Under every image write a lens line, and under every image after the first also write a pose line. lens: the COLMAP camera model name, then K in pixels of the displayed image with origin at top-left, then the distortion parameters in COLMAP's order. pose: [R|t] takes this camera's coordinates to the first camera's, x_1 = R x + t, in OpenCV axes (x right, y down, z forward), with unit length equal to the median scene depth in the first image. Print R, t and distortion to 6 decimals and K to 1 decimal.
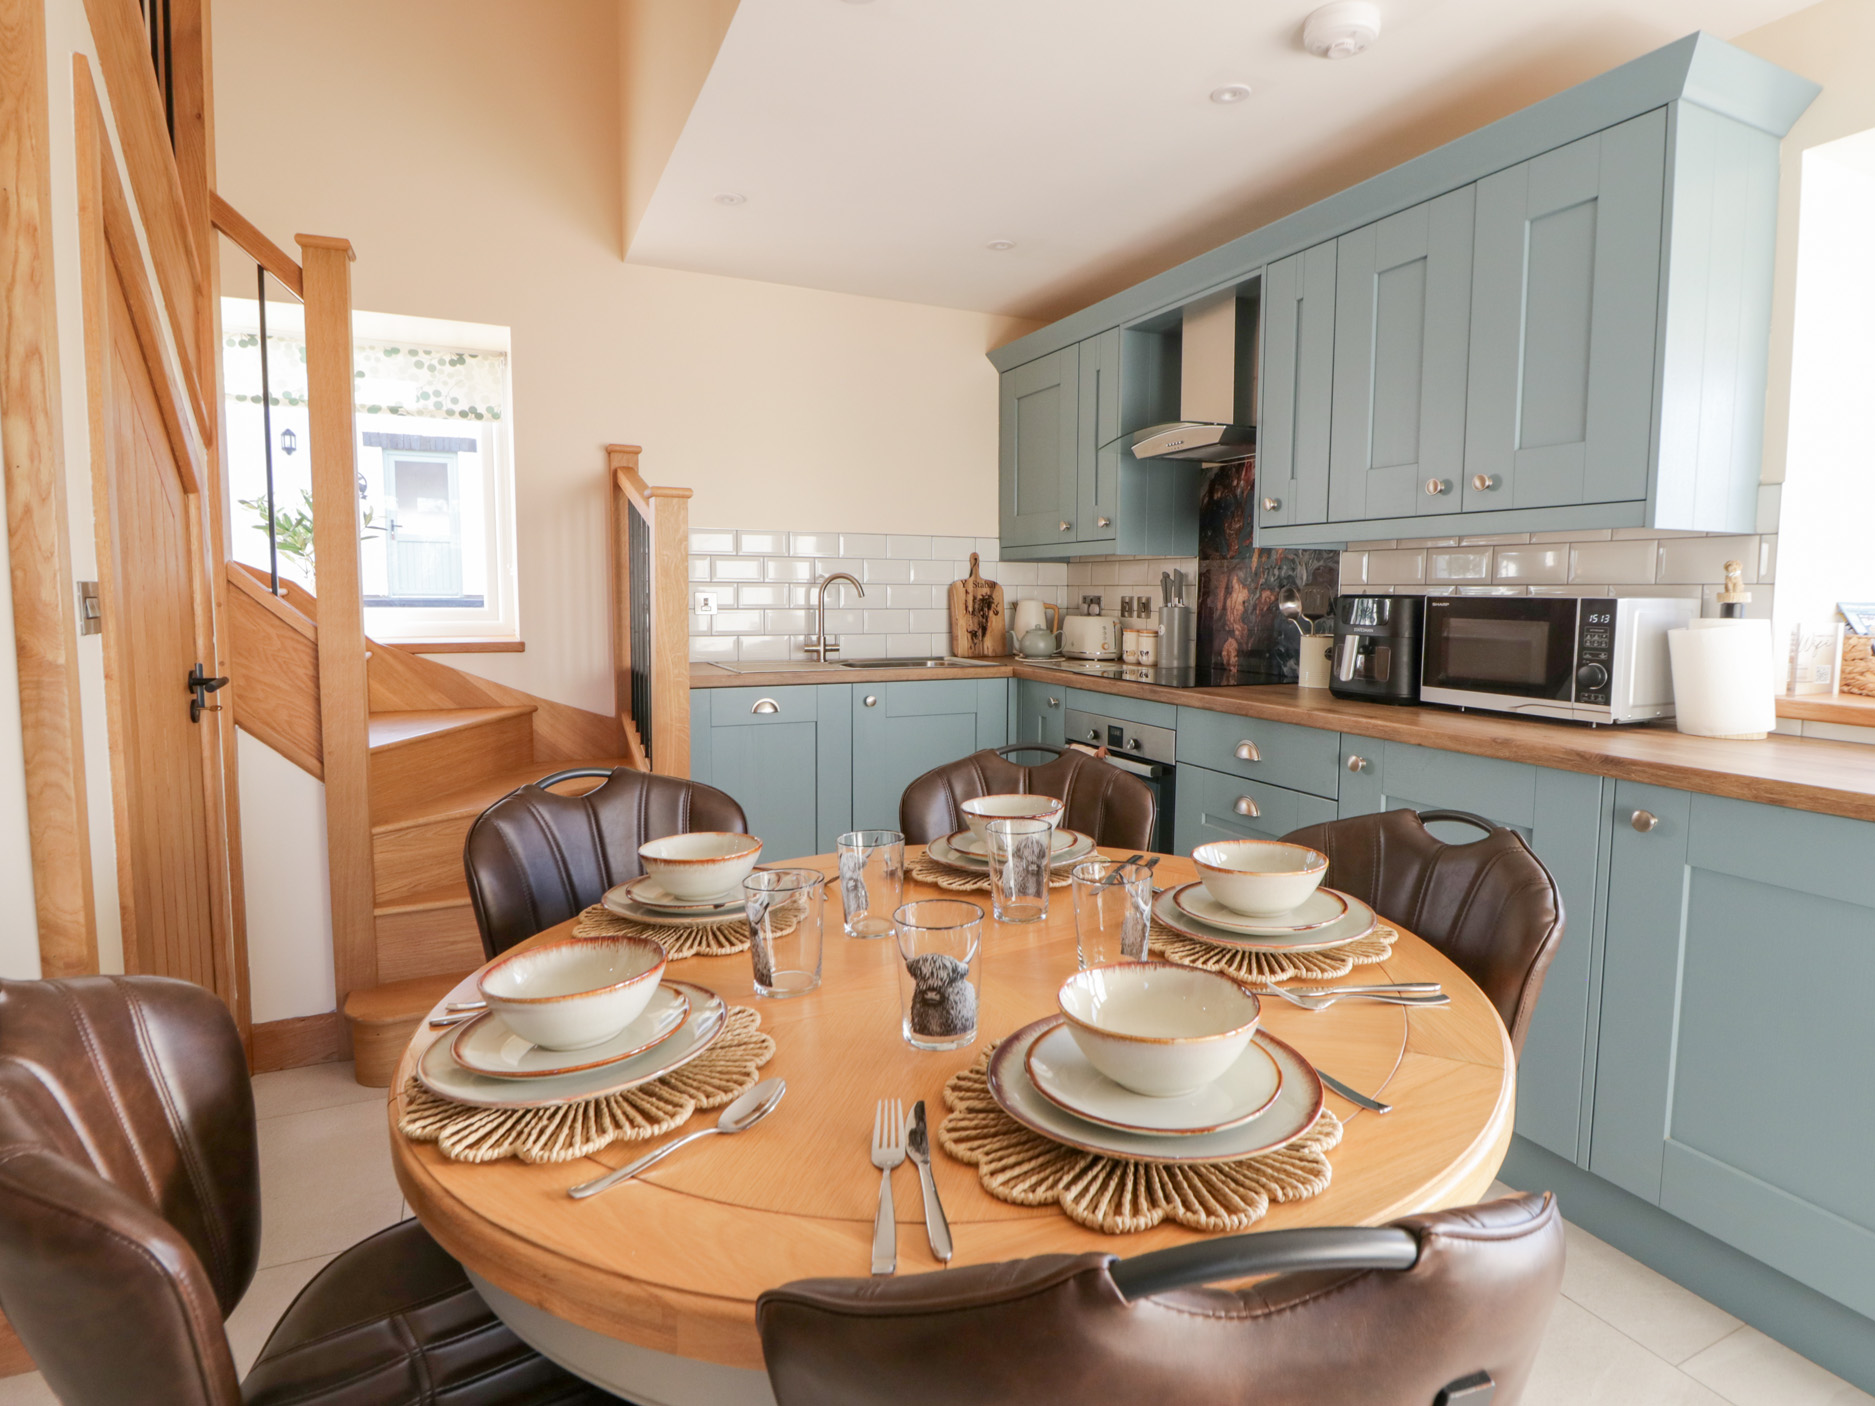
lens RADIAL K [[1005.1, 0, 958.6], [0, 1005.1, 682.2], [0, 0, 1]] dist [-0.002029, -0.014115]
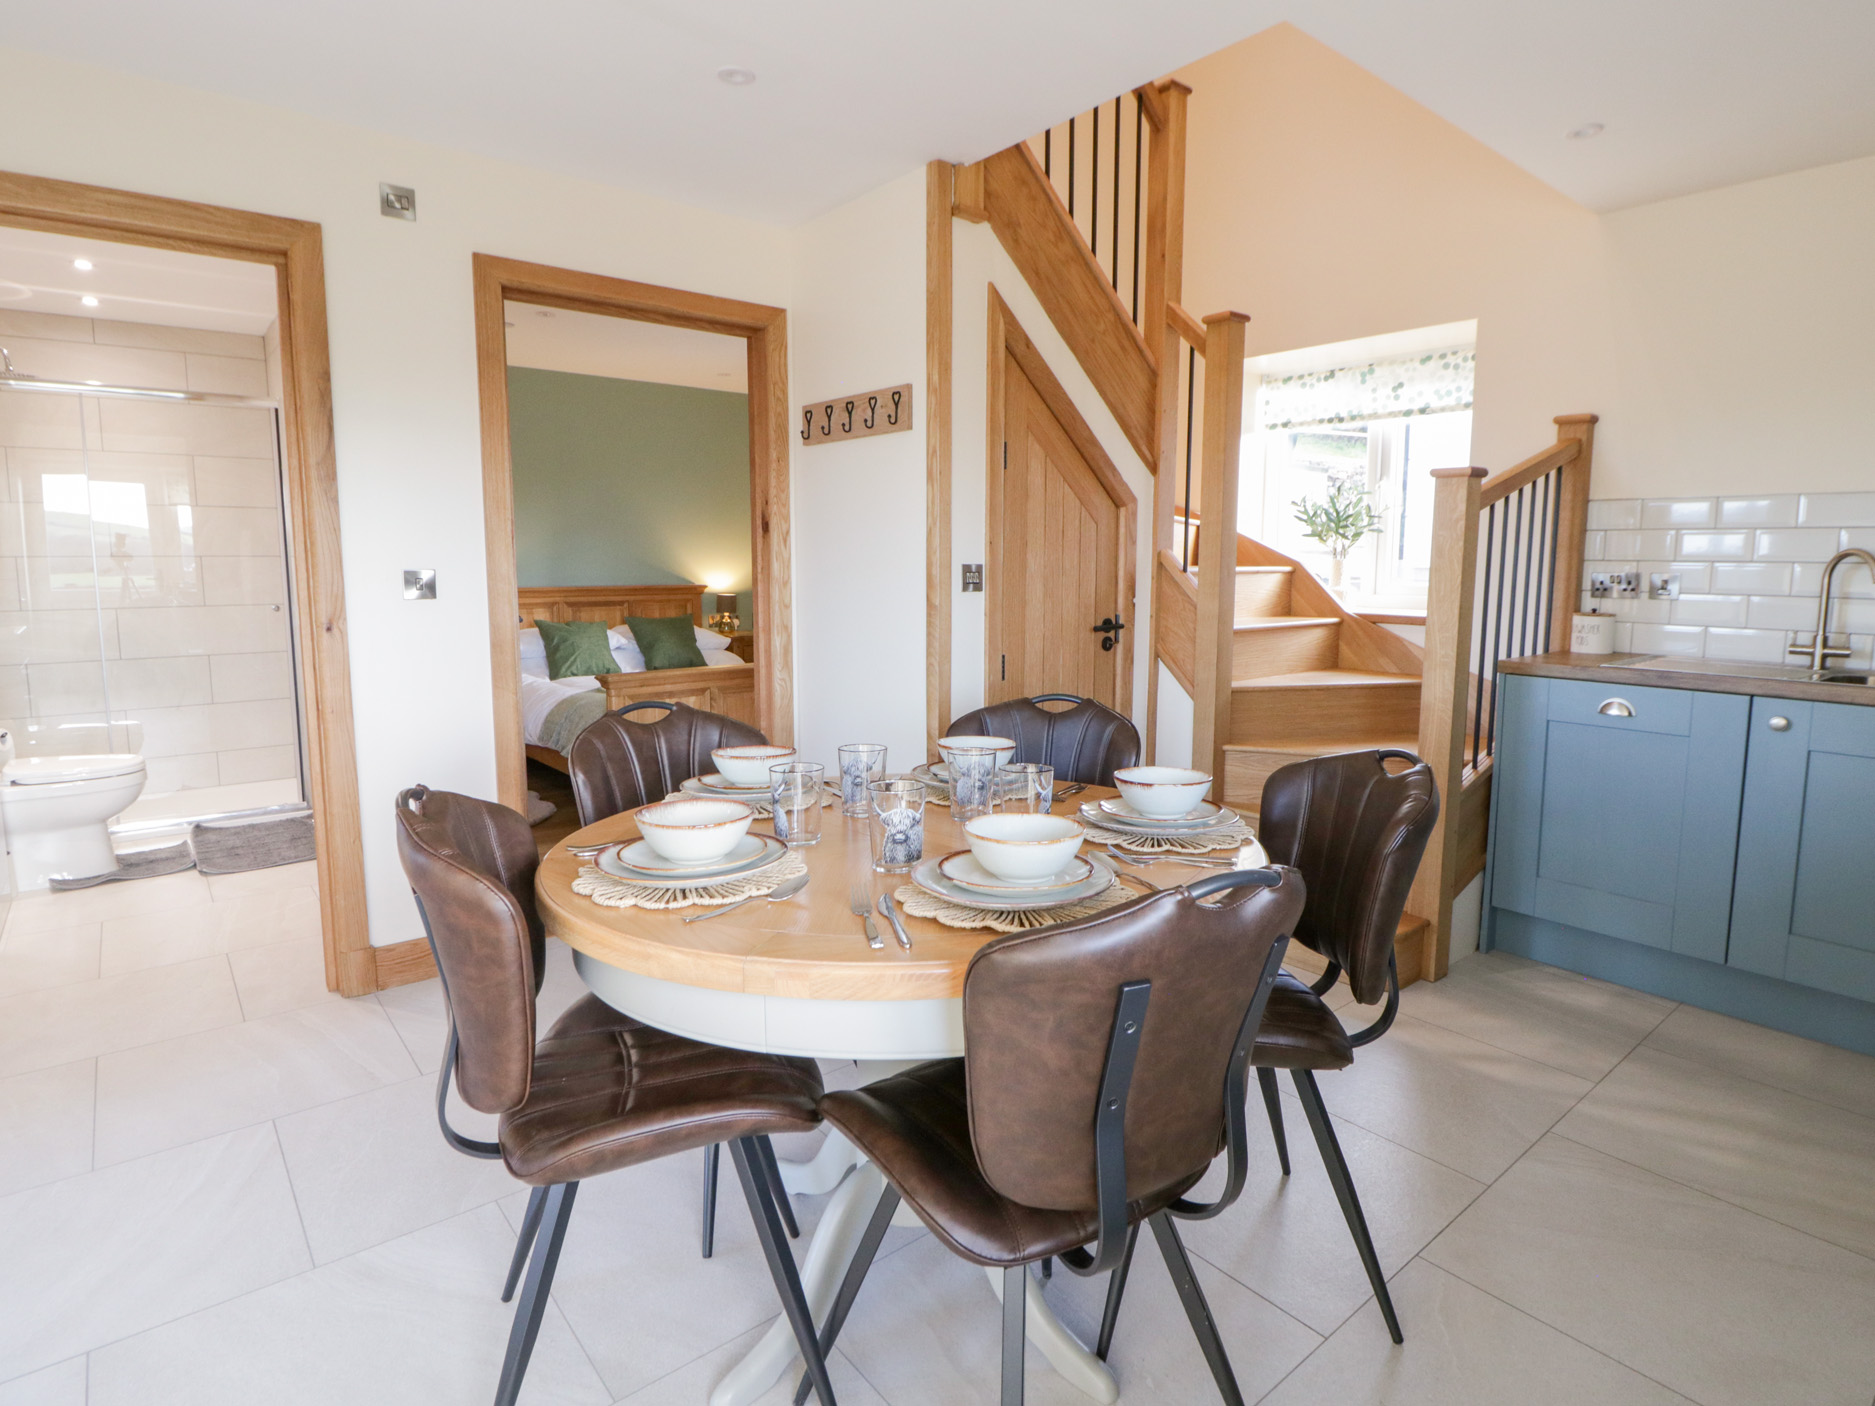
lens RADIAL K [[1001.2, 0, 969.7], [0, 1001.2, 685.1], [0, 0, 1]] dist [-0.003967, -0.013701]
pose [[0.272266, 0.116344, -0.955162, 0.413733], [-0.094992, 0.991064, 0.093640, -0.019766], [0.957522, 0.065238, 0.280885, 0.205489]]
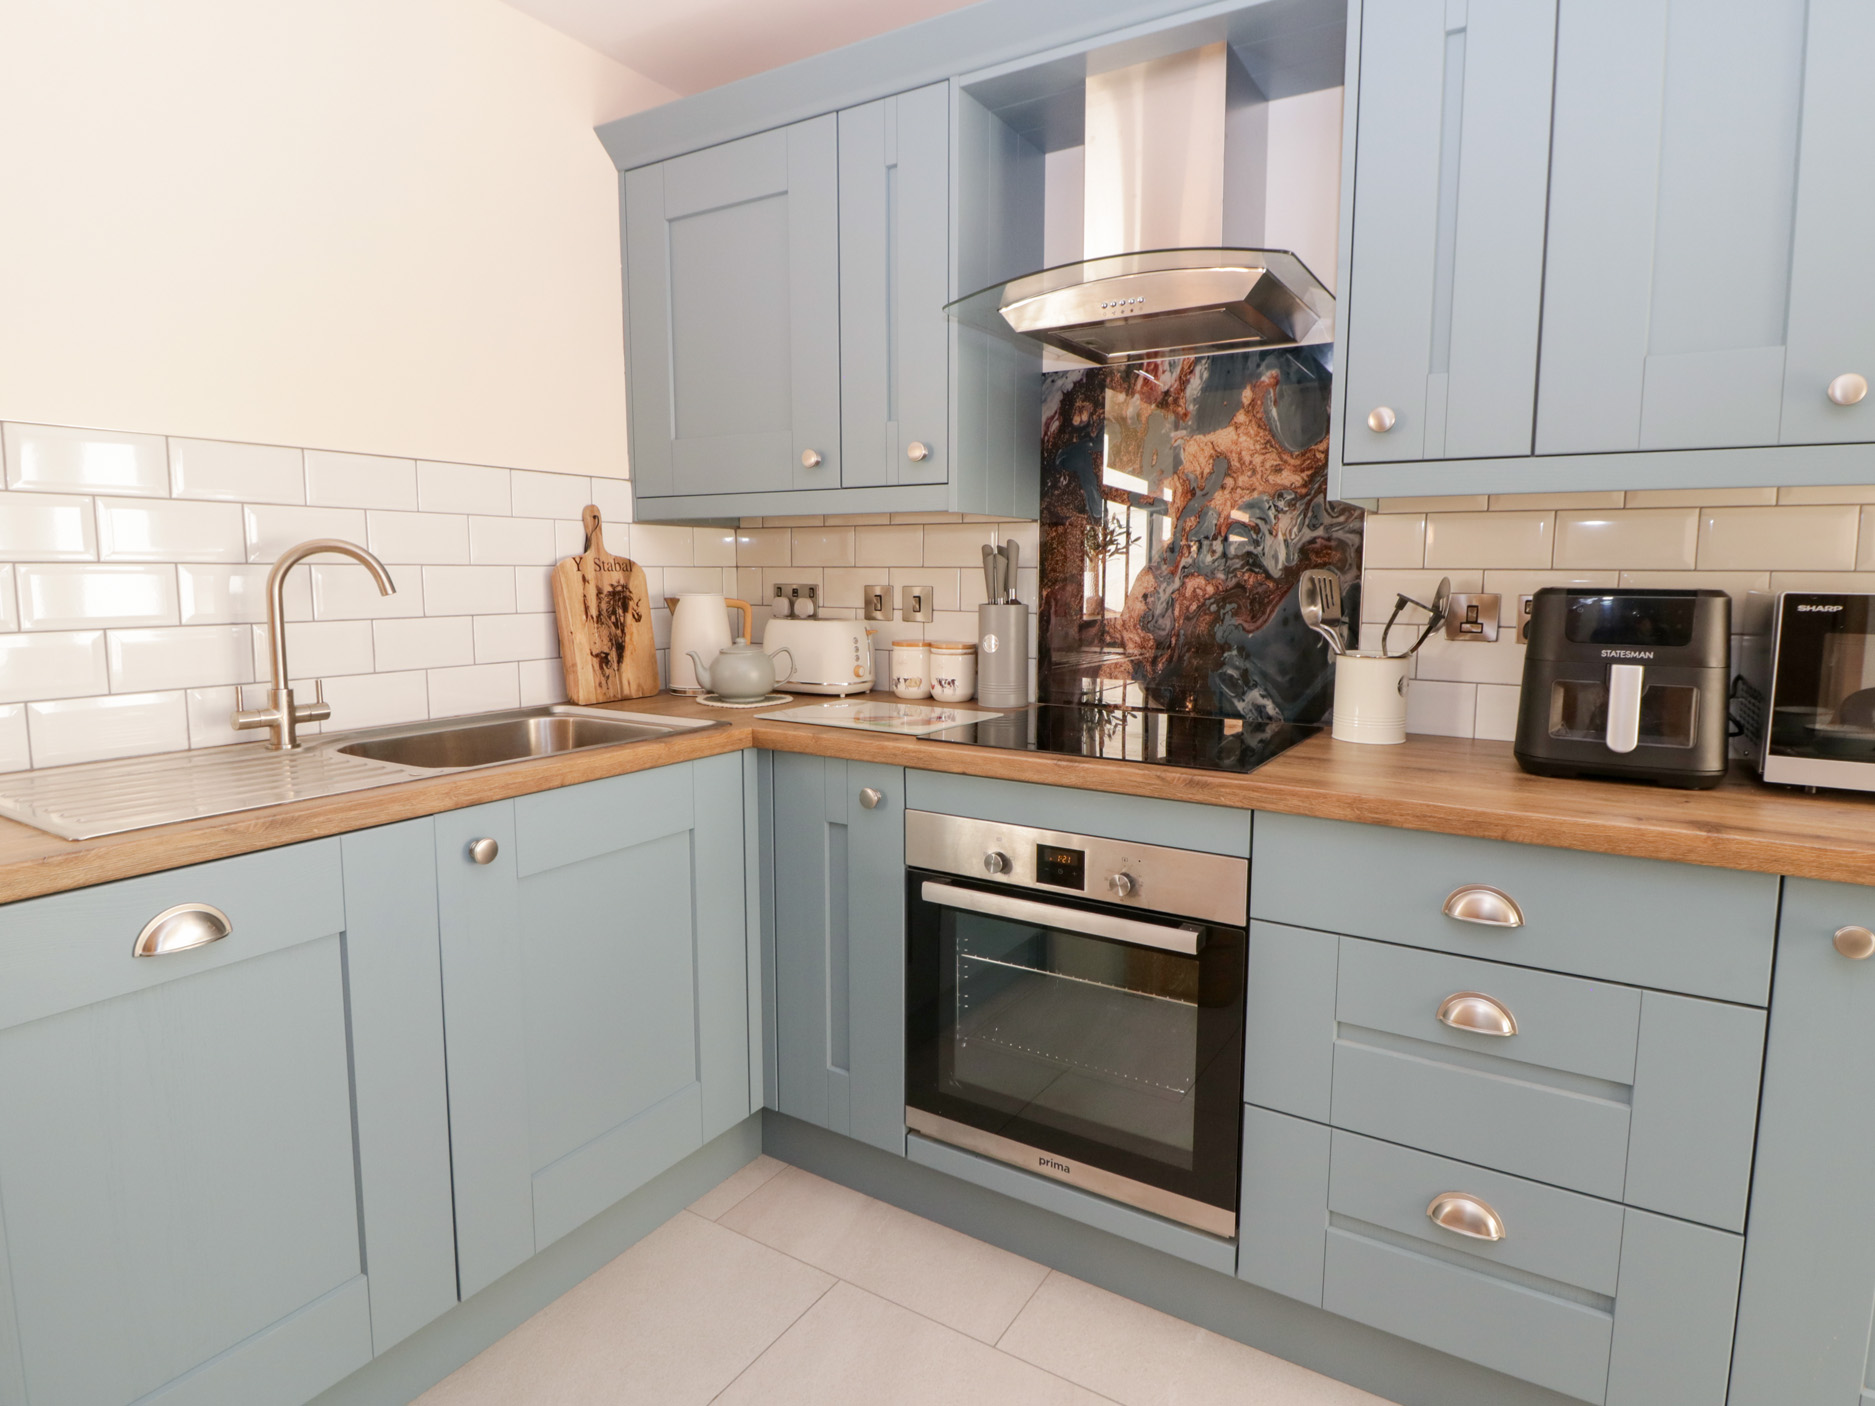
lens RADIAL K [[1005.1, 0, 958.6], [0, 1005.1, 682.2], [0, 0, 1]] dist [-0.002029, -0.014115]
pose [[0.832845, -0.062904, 0.549920, -0.136930], [0.050634, 0.998014, 0.037476, -0.051944], [-0.551185, -0.003367, 0.834376, 0.513353]]
